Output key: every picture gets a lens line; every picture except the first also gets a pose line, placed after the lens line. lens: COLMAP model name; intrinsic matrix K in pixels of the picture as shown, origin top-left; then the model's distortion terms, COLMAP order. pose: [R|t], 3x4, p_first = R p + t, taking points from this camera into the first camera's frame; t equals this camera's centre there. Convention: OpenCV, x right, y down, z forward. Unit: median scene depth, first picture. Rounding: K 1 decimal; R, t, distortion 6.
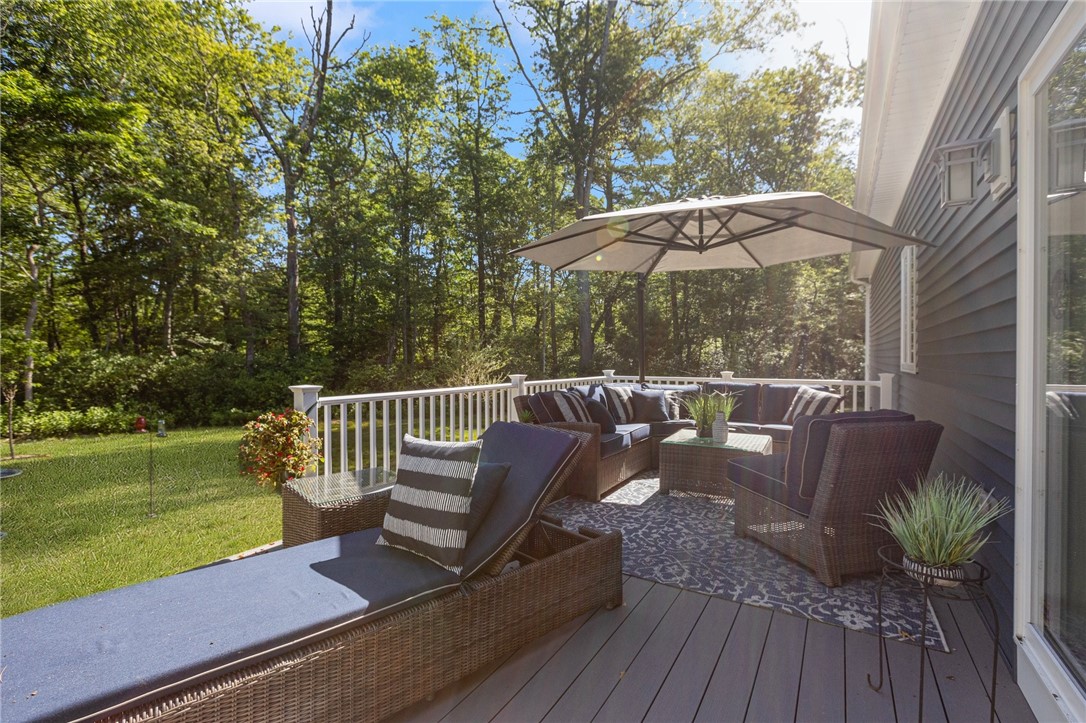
lens RADIAL K [[484.2, 0, 548.7], [0, 484.2, 361.6], [0, 0, 1]] dist [0.000147, 0.000059]
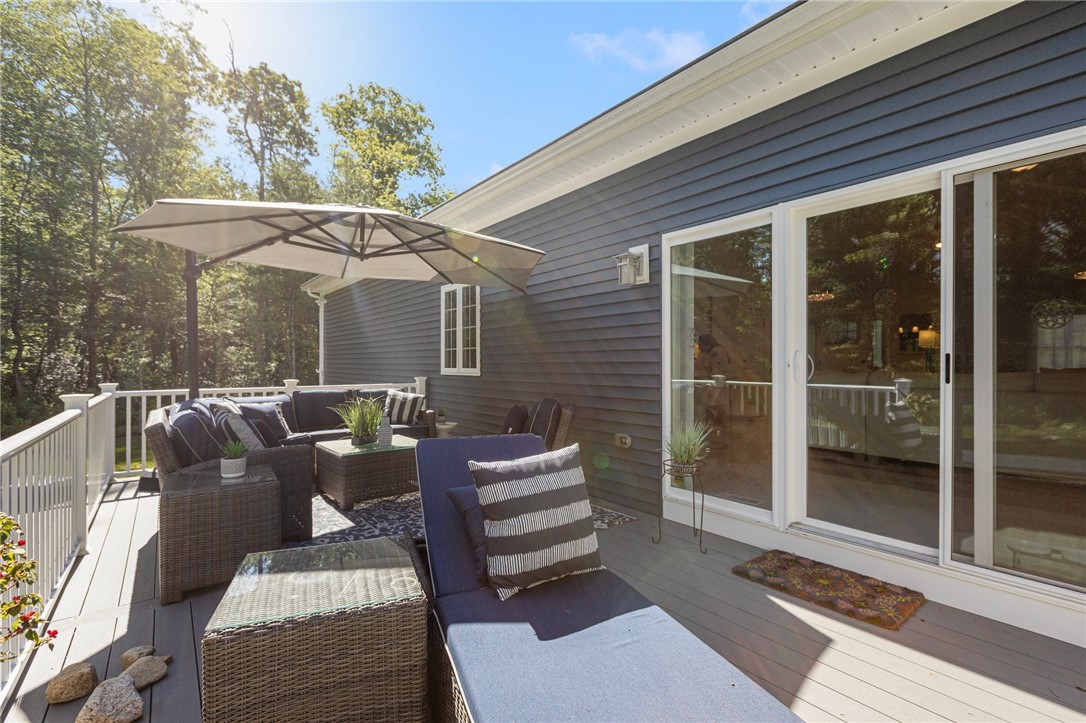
lens RADIAL K [[484.2, 0, 548.7], [0, 484.2, 361.6], [0, 0, 1]] dist [0.000147, 0.000059]
pose [[0.349096, 0.004485, 0.937076, -0.532402], [0.008001, 0.999938, -0.007767, -0.004222], [-0.937053, 0.010209, 0.349039, 0.320496]]
